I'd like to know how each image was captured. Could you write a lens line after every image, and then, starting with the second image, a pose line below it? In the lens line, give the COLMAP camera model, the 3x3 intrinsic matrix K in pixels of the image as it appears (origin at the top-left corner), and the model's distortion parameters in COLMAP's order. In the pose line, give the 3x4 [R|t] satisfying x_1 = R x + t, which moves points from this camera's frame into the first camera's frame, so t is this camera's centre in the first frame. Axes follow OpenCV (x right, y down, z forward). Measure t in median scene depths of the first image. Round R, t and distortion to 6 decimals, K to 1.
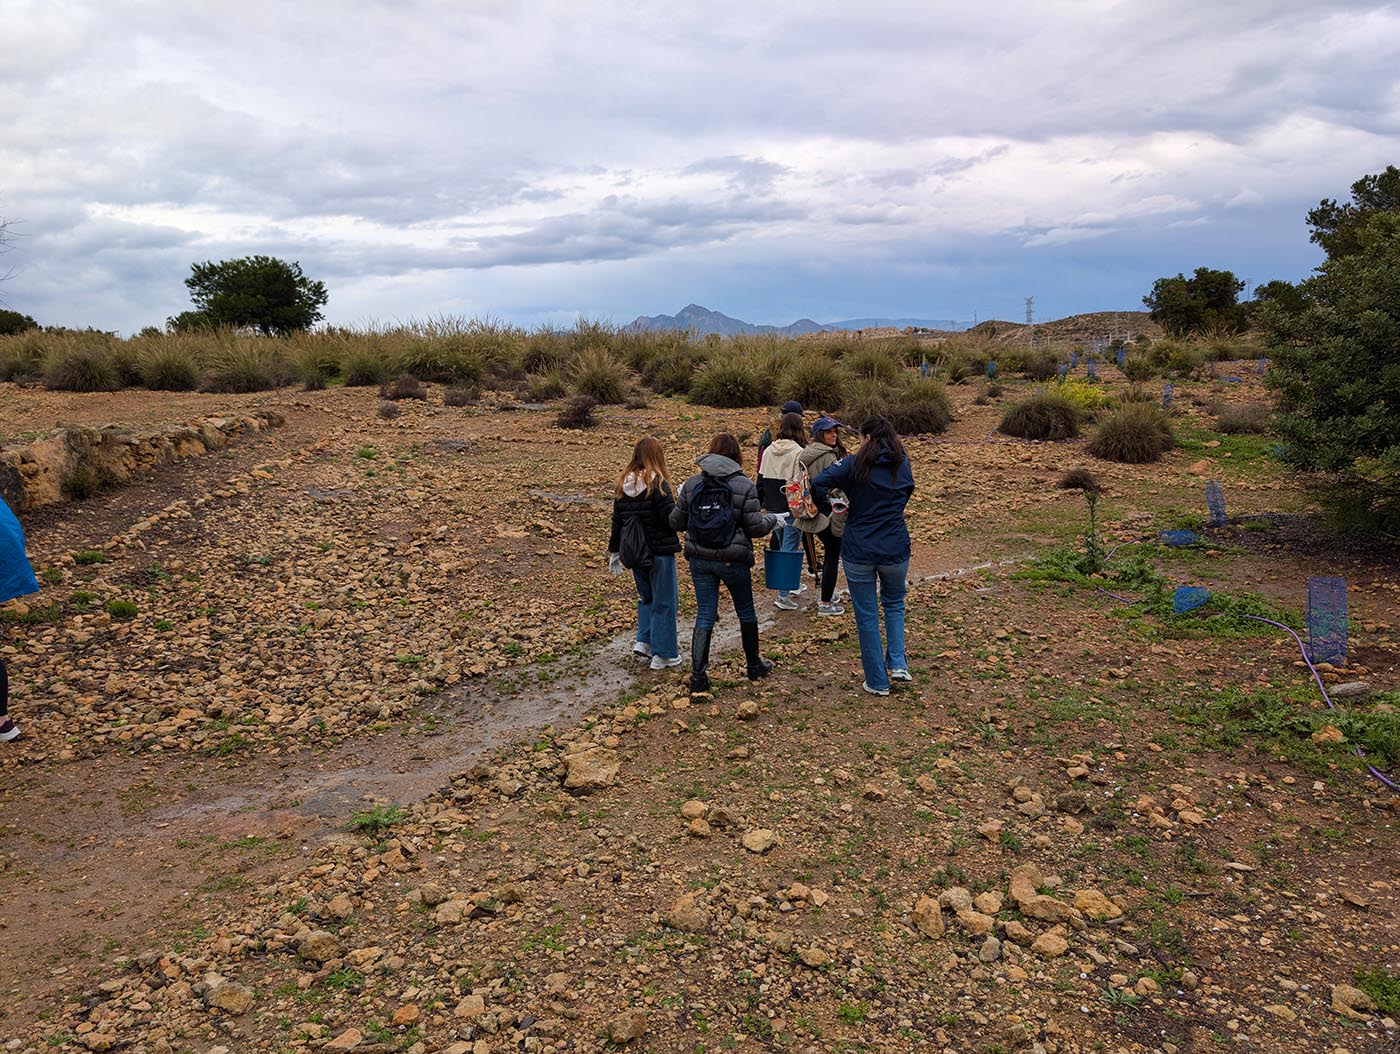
lens RADIAL K [[960.8, 0, 700.0], [0, 960.8, 527.0], [0, 0, 1]] dist [-0.003439, -0.001429]
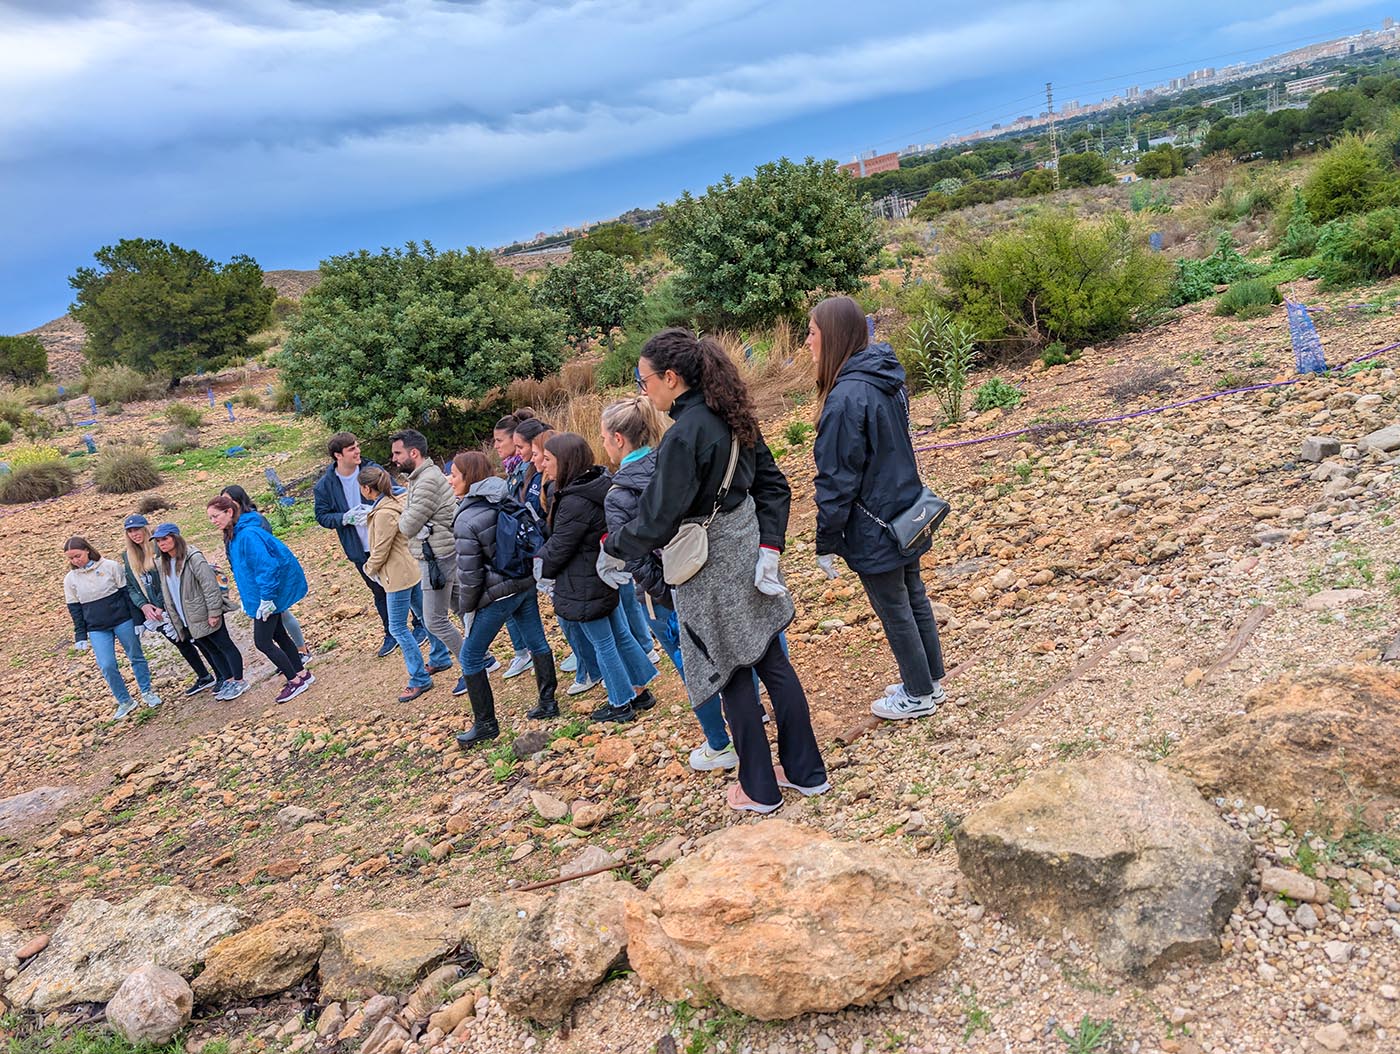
lens RADIAL K [[971.5, 0, 722.6], [0, 971.5, 502.2], [0, 0, 1]] dist [-0.008349, 0.001220]
pose [[0.297344, -0.290703, 0.909438, -0.188661], [0.342528, 0.921593, 0.182597, -0.008804], [-0.891213, 0.257213, 0.373604, -0.064132]]
